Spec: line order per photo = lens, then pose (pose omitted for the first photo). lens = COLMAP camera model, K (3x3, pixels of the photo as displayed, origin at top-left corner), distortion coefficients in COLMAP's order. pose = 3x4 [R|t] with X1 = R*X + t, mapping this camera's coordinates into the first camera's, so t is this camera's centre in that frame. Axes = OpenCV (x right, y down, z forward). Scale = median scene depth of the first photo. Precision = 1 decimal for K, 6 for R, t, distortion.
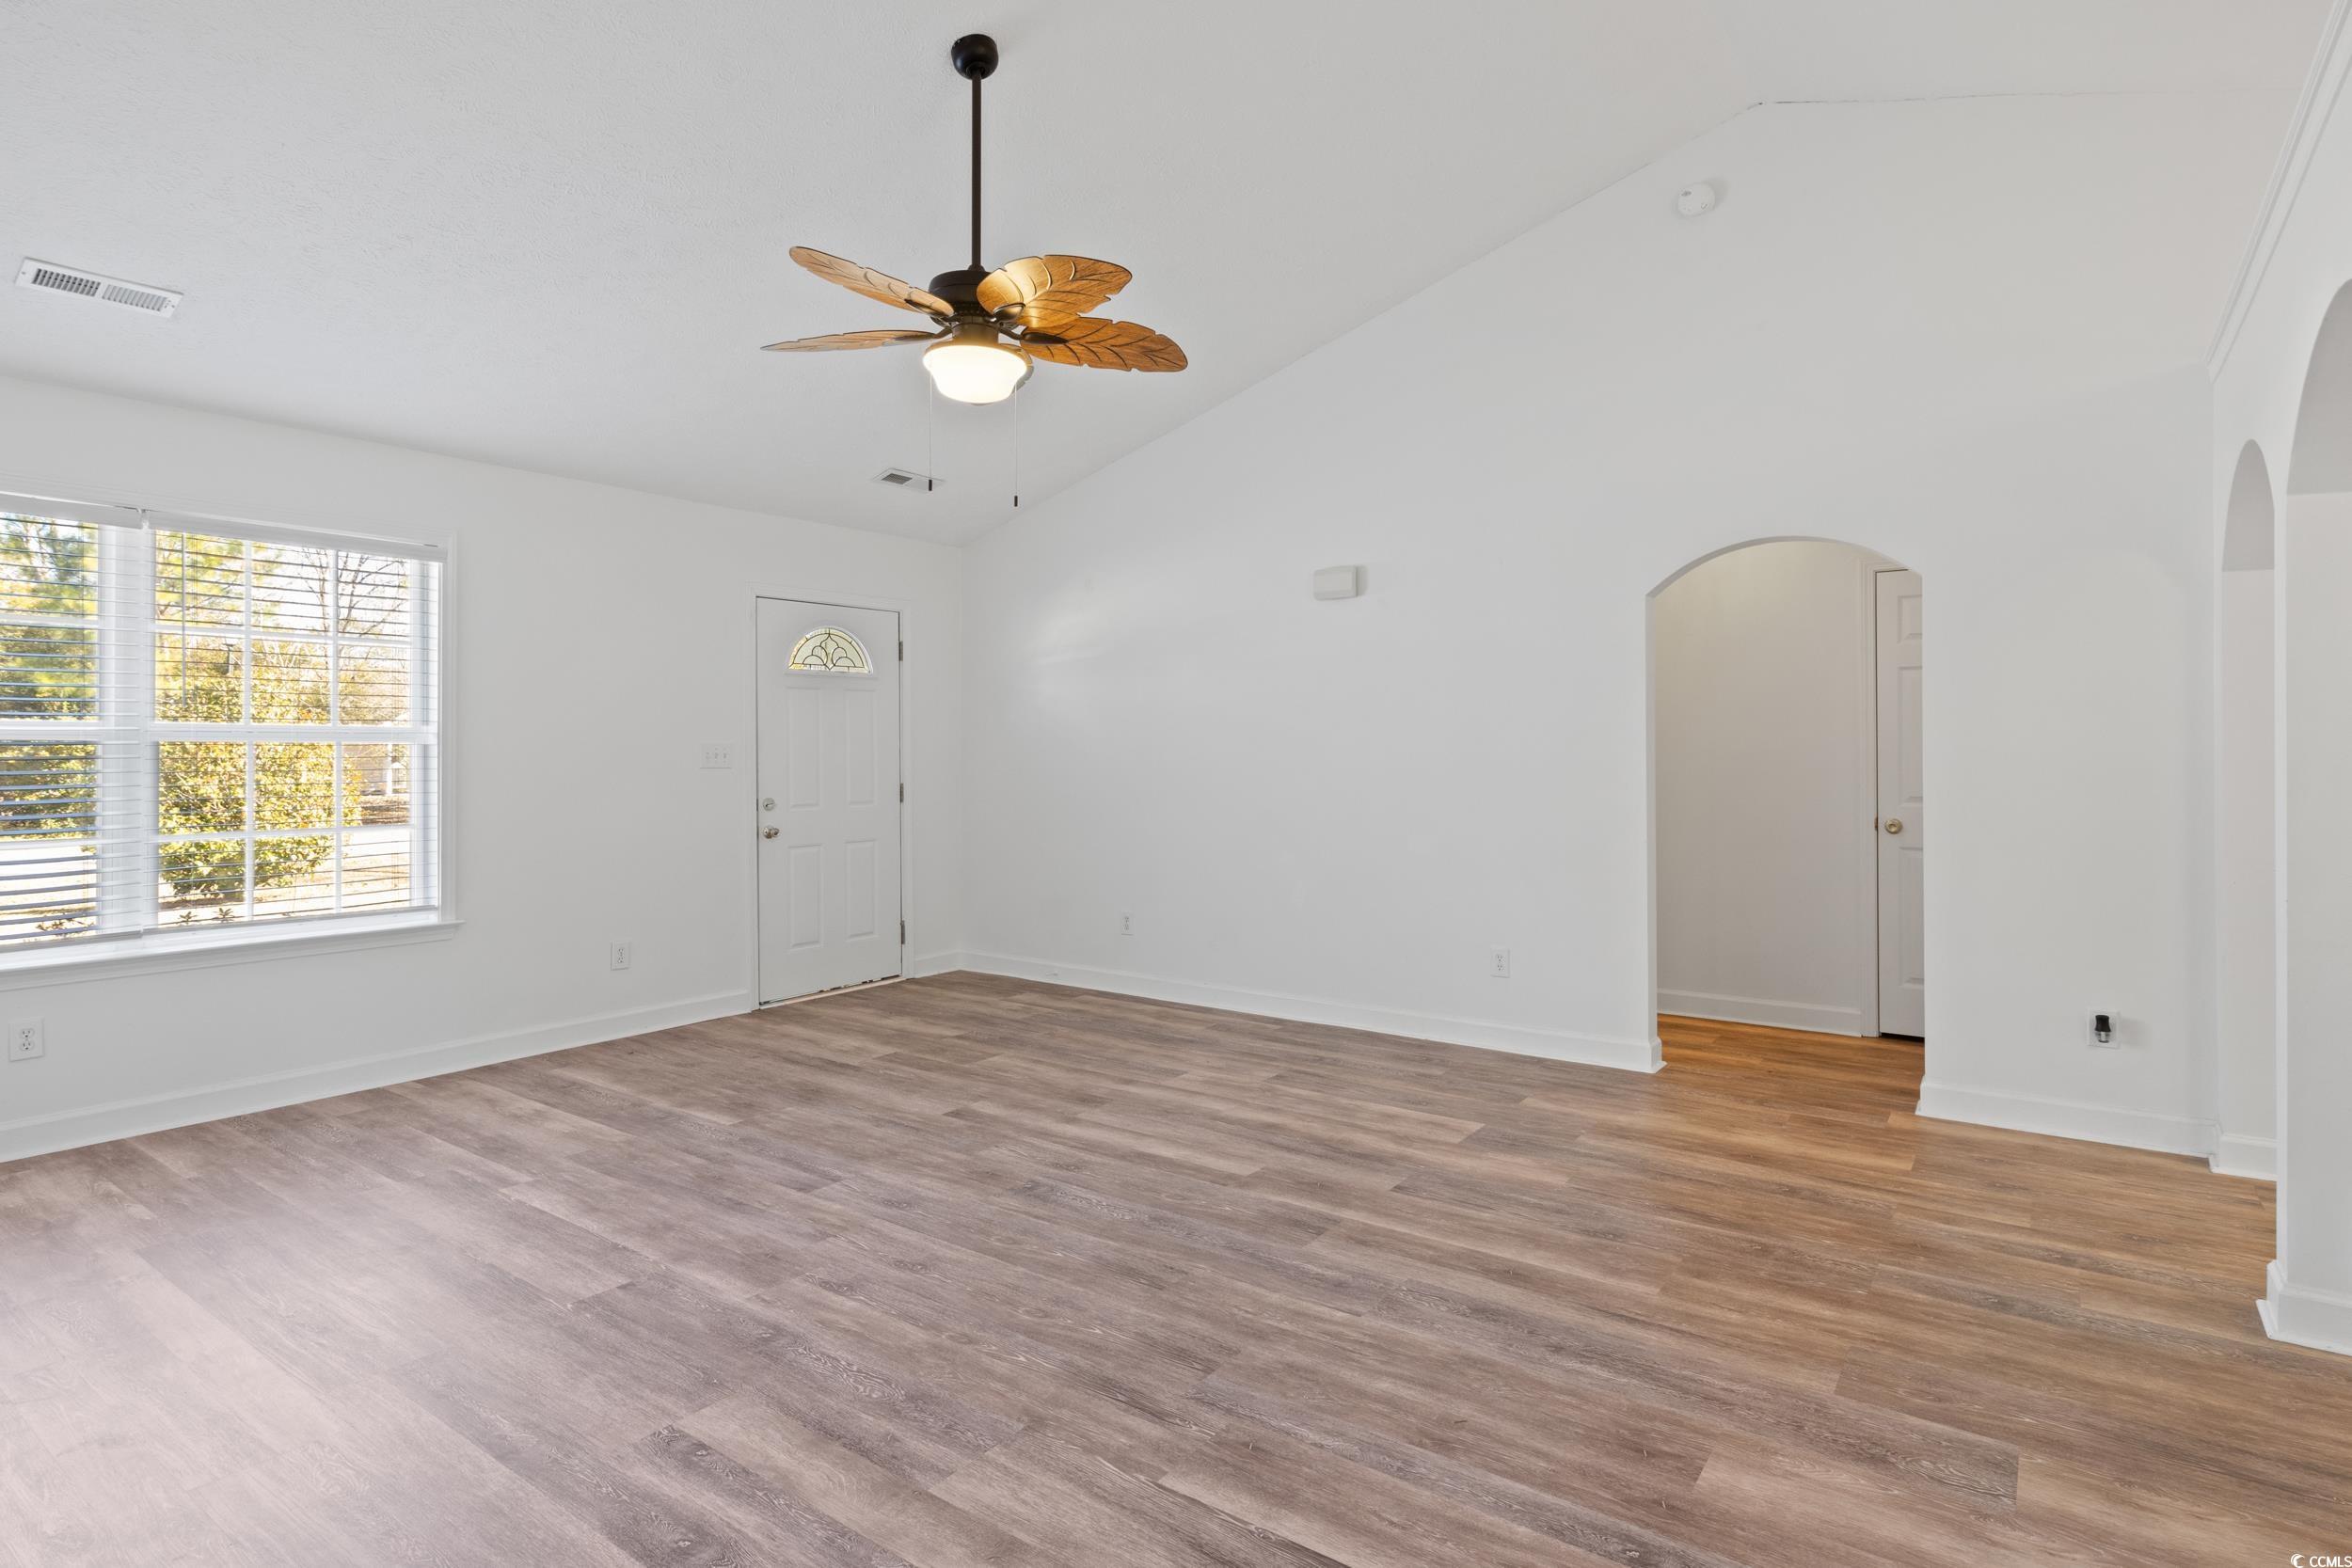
lens RADIAL K [[1189.9, 0, 1167.0], [0, 1189.9, 748.8], [0, 0, 1]] dist [0.003300, 0.000521]
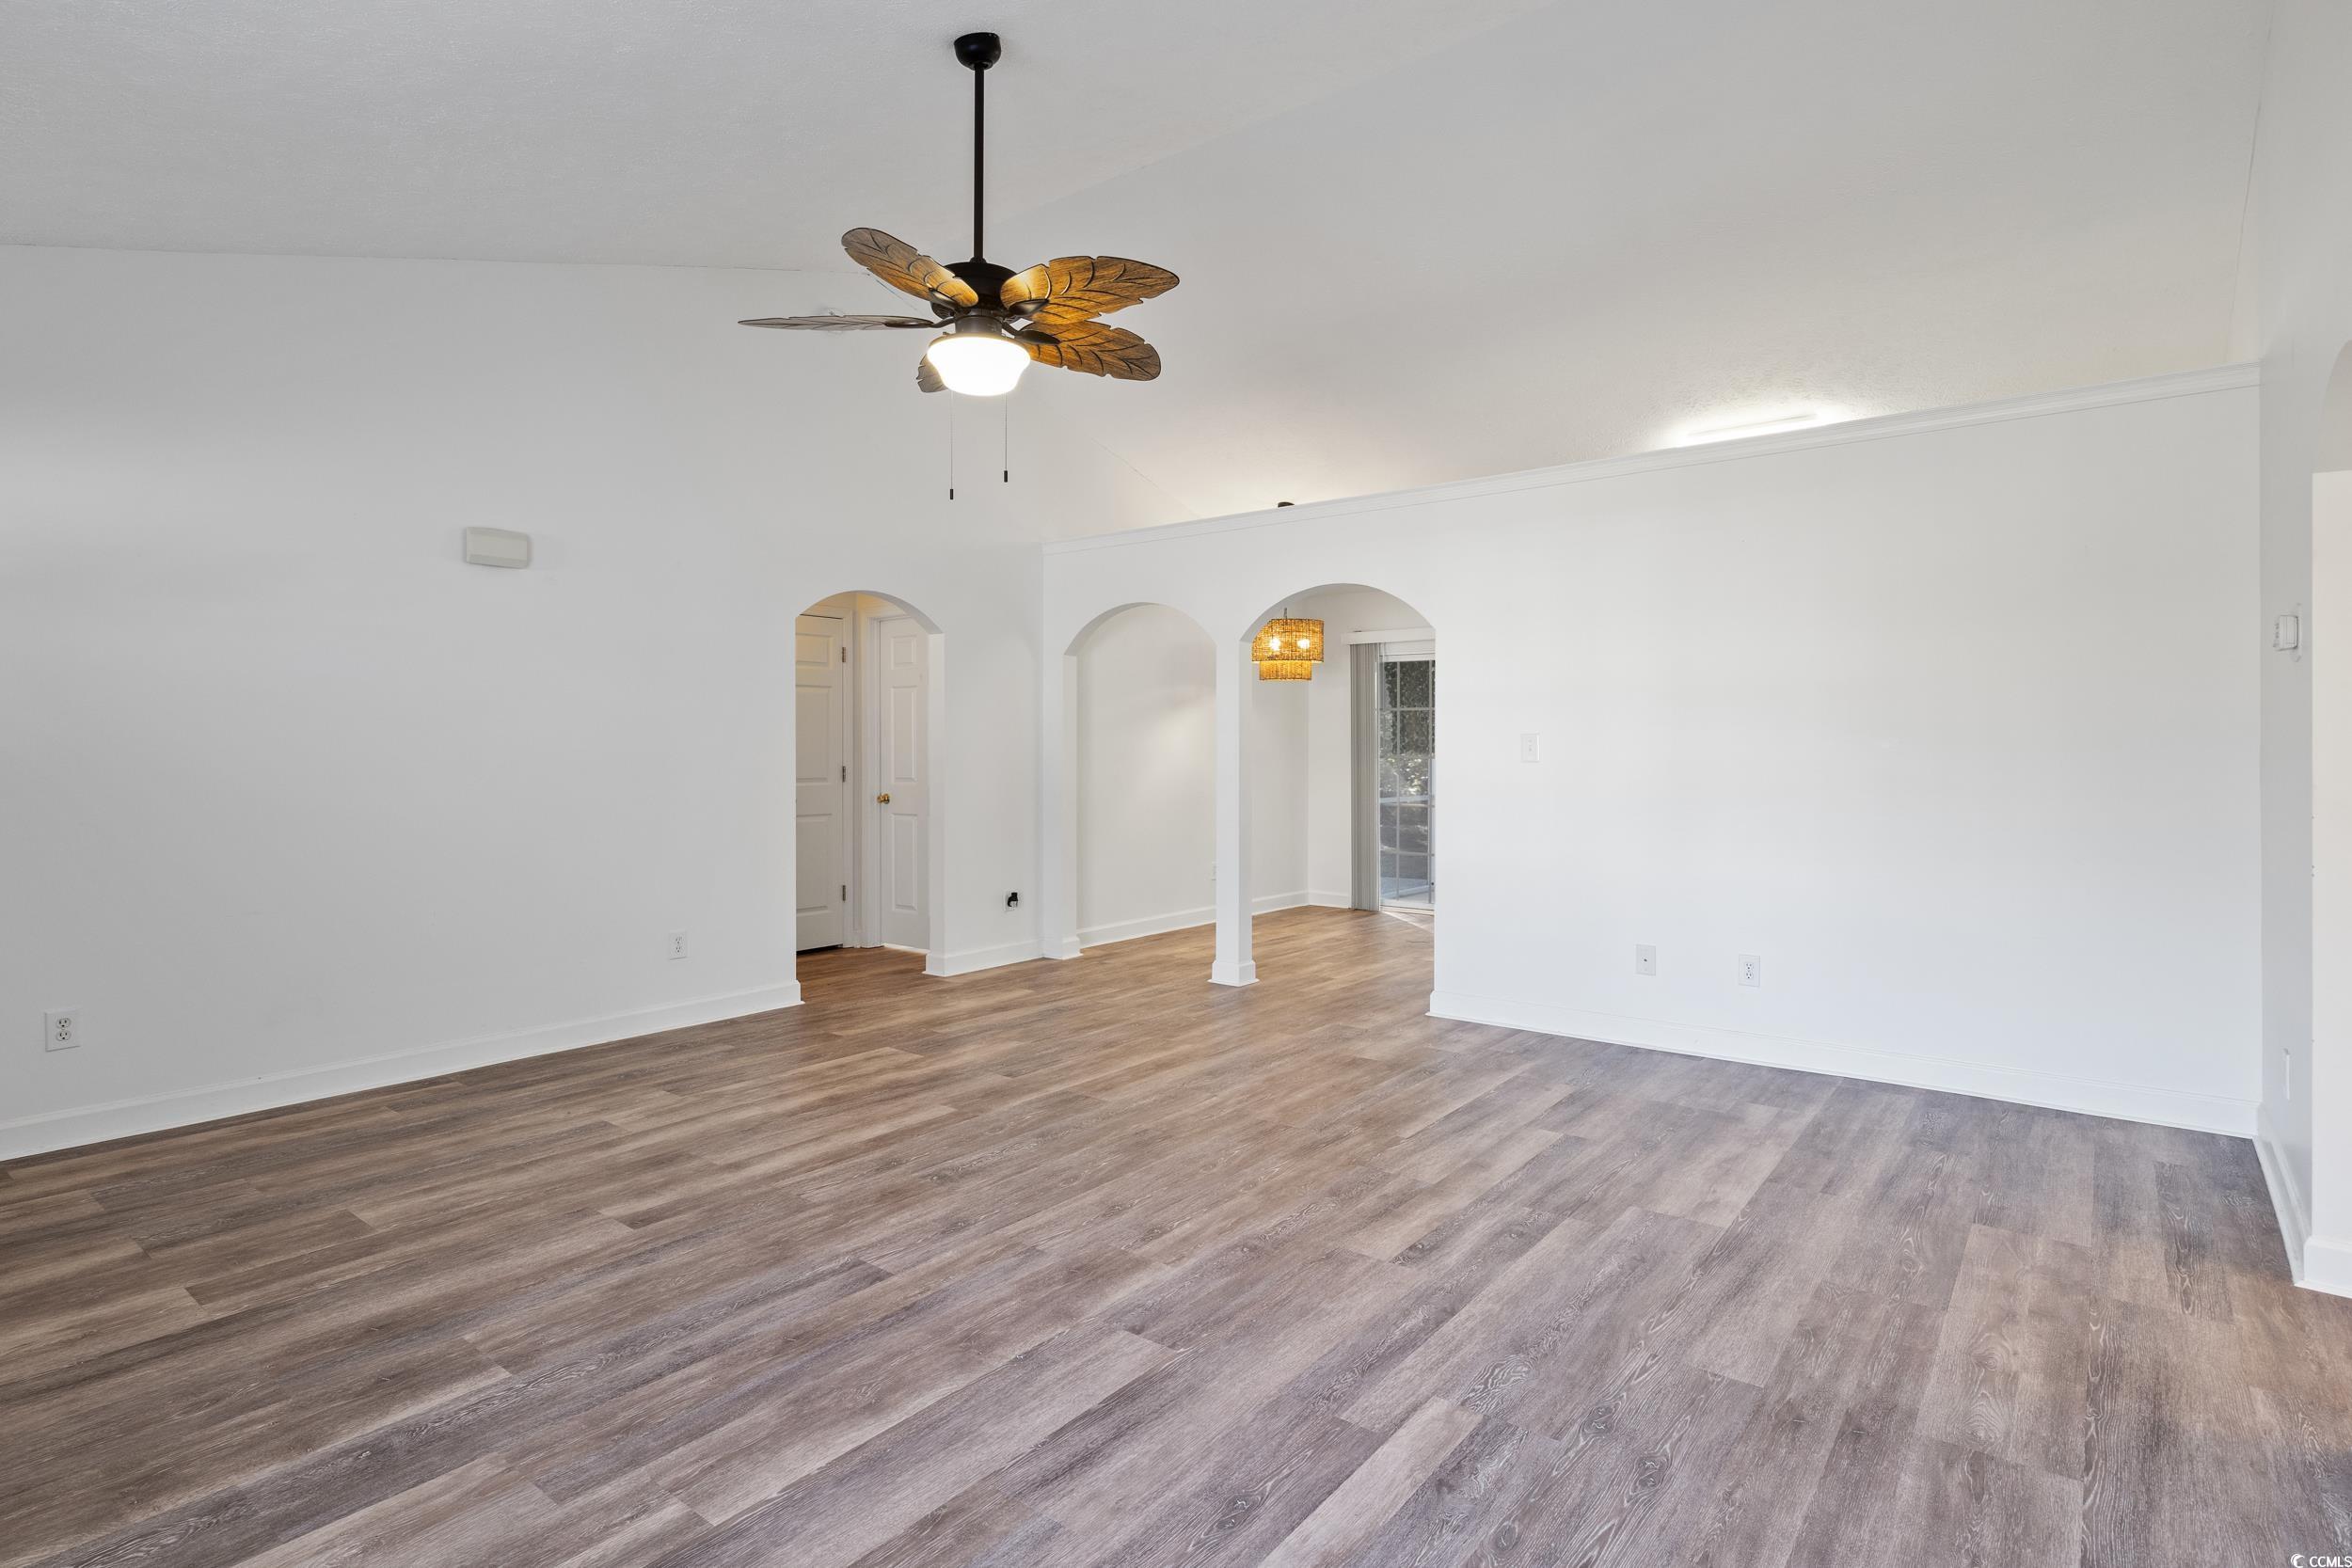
lens RADIAL K [[1189.9, 0, 1167.0], [0, 1189.9, 748.8], [0, 0, 1]] dist [0.003300, 0.000521]
pose [[0.040902, 0.000475, 0.999163, -1.118766], [-0.003781, 0.999993, -0.000321, 0.006494], [-0.999156, -0.003764, 0.040904, 0.773814]]
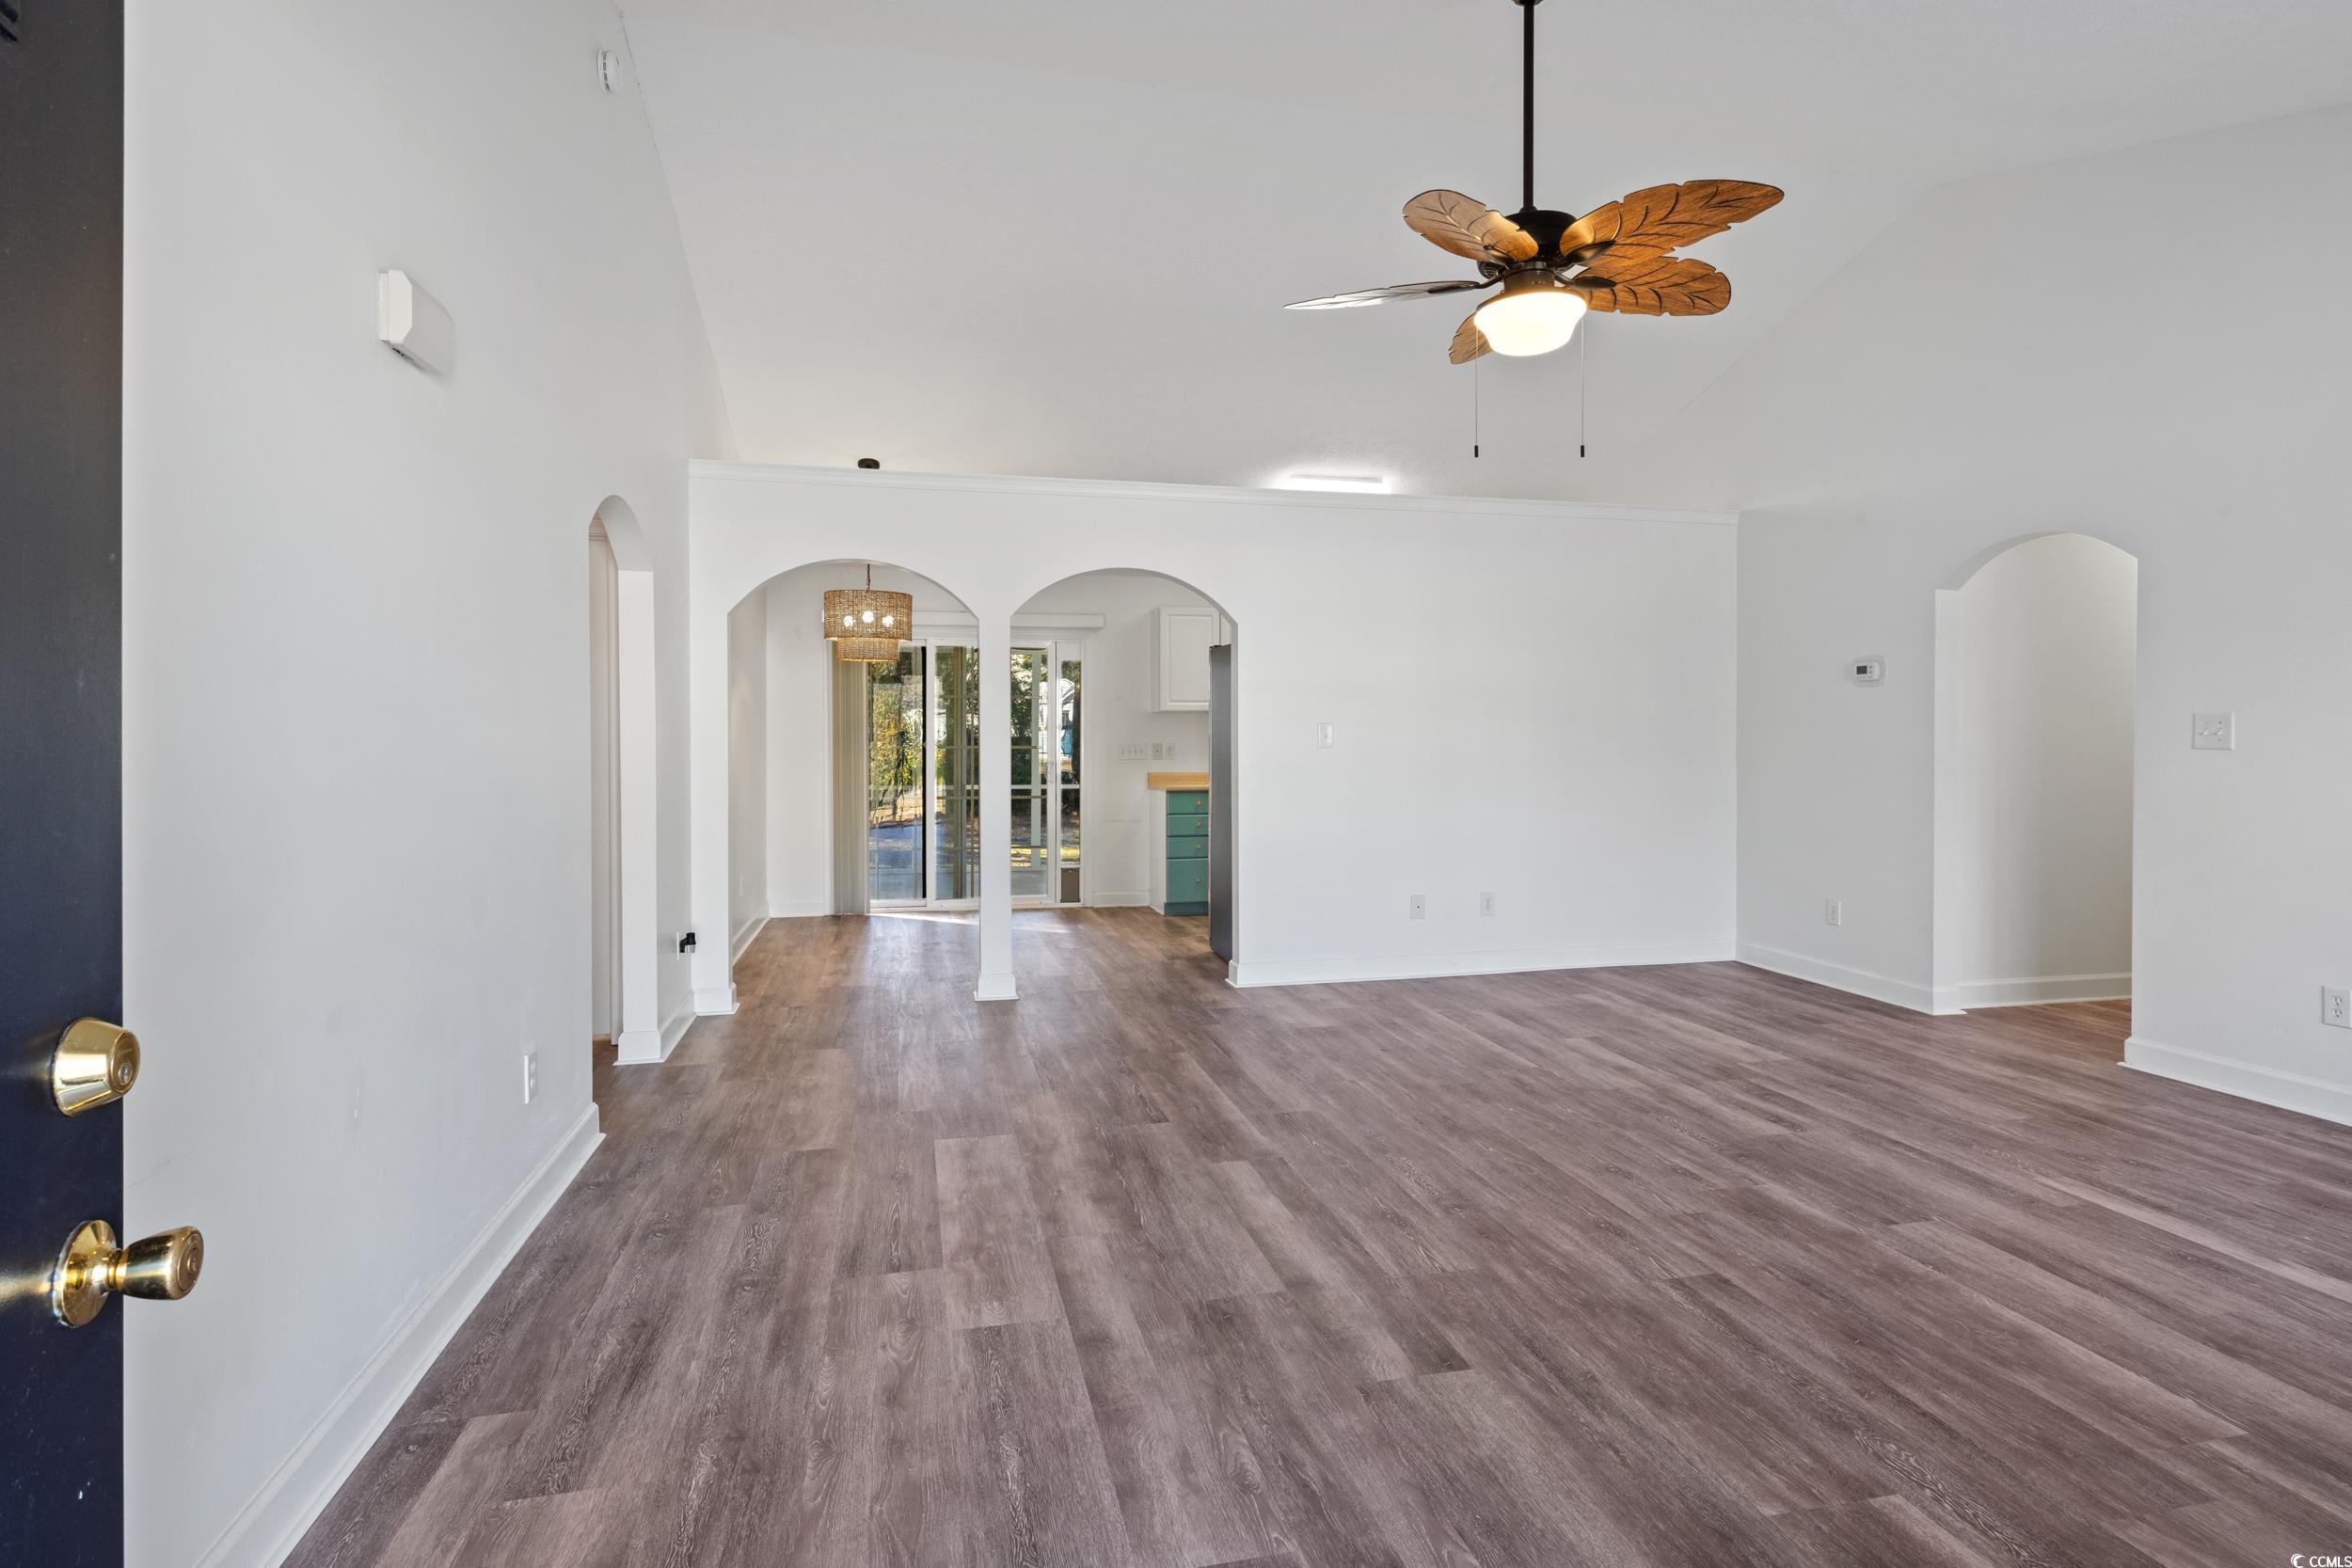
lens RADIAL K [[1189.9, 0, 1167.0], [0, 1189.9, 748.8], [0, 0, 1]] dist [0.003300, 0.000521]
pose [[-0.757945, -0.001259, 0.652318, -0.543918], [0.001867, 0.999990, 0.004100, 0.013415], [-0.652316, 0.004325, -0.757935, 1.845821]]
